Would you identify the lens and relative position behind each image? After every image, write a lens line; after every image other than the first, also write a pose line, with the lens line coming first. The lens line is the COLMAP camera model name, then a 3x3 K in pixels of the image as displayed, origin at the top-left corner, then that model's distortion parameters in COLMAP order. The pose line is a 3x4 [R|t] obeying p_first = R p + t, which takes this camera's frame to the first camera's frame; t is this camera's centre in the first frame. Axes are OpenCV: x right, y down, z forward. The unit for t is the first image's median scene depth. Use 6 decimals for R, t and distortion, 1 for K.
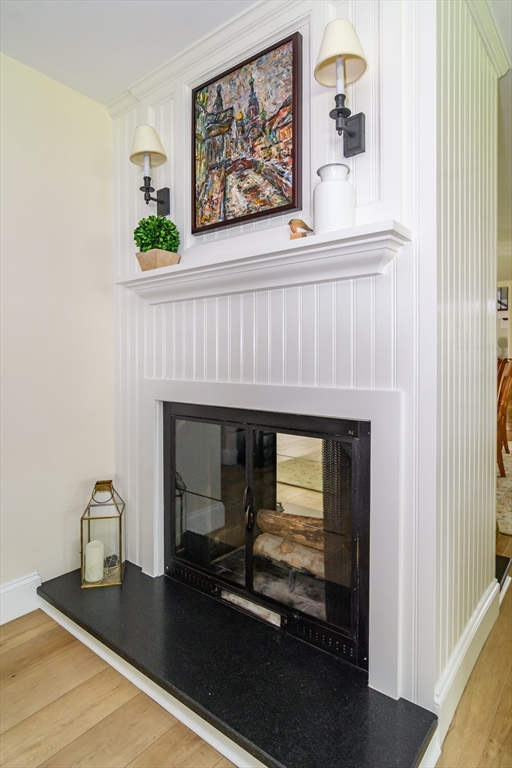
lens RADIAL K [[413.2, 0, 256.0], [0, 413.2, 384.0], [0, 0, 1]] dist [-0.004228, -0.000357]
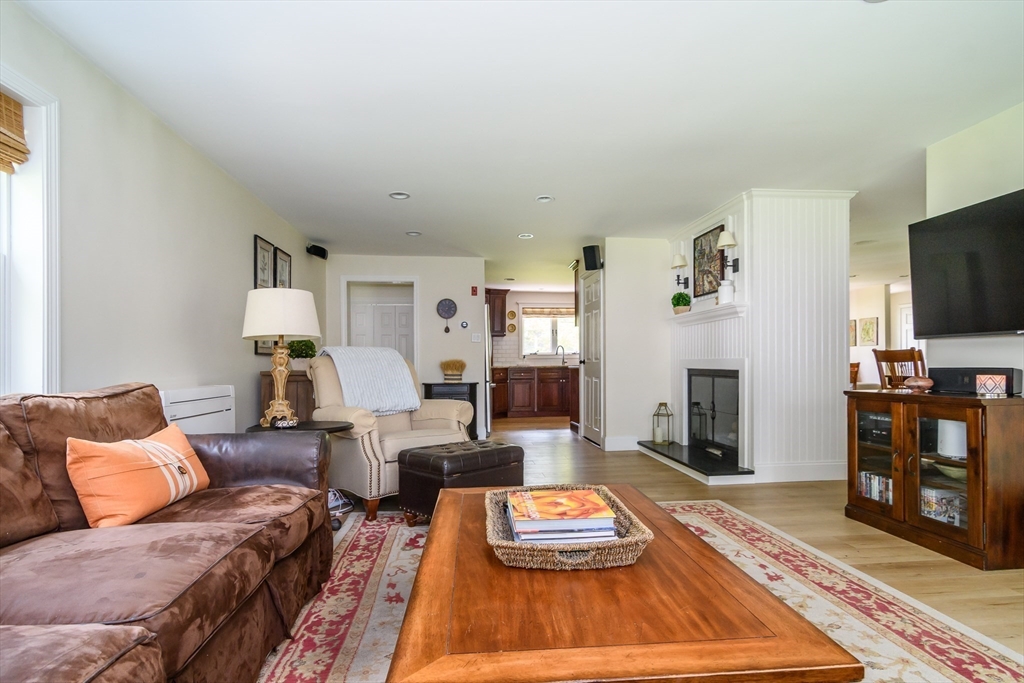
lens RADIAL K [[495.3, 0, 512.0], [0, 495.3, 341.5], [0, 0, 1]] dist [-0.002083, -0.000068]
pose [[0.688564, -0.040599, -0.724038, 1.205269], [-0.022403, 0.996764, -0.077196, 0.139978], [0.724830, 0.069375, 0.685426, -1.749708]]
